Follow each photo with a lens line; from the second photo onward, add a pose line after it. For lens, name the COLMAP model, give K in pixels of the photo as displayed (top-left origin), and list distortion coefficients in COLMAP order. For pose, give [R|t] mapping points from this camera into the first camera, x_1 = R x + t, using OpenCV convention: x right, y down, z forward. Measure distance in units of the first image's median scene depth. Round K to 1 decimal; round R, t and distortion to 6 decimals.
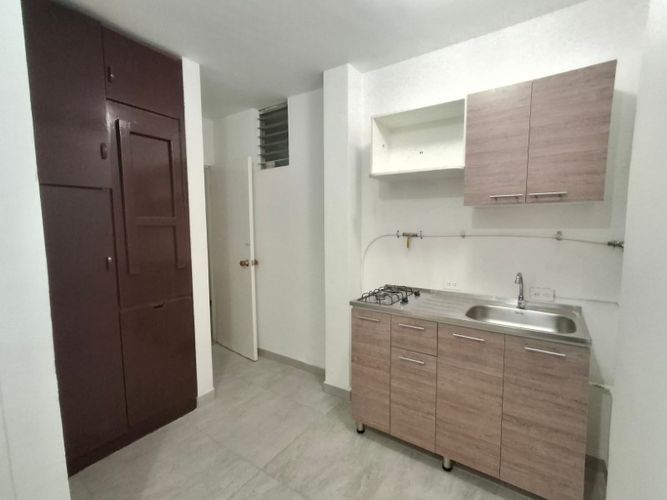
lens RADIAL K [[307.4, 0, 341.5], [0, 307.4, 251.2], [0, 0, 1]] dist [0.003194, -0.001078]
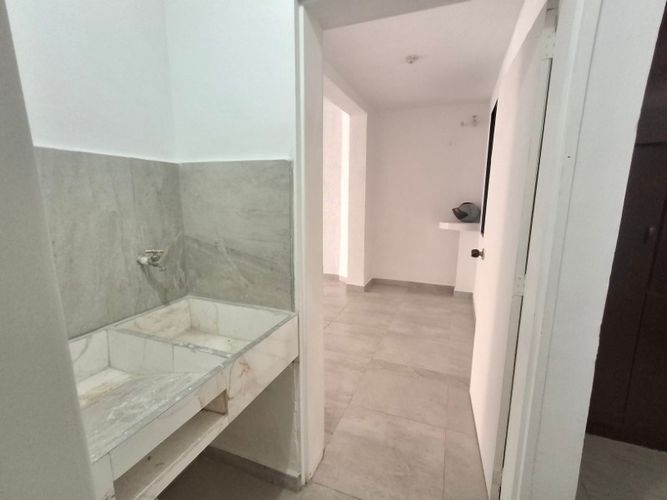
lens RADIAL K [[307.4, 0, 336.9], [0, 307.4, 251.5], [0, 0, 1]] dist [0.003194, -0.001078]
pose [[0.218180, 0.180833, -0.959008, -0.119327], [-0.097161, 0.981825, 0.163031, 0.029583], [0.971060, 0.057608, 0.231784, -0.022481]]
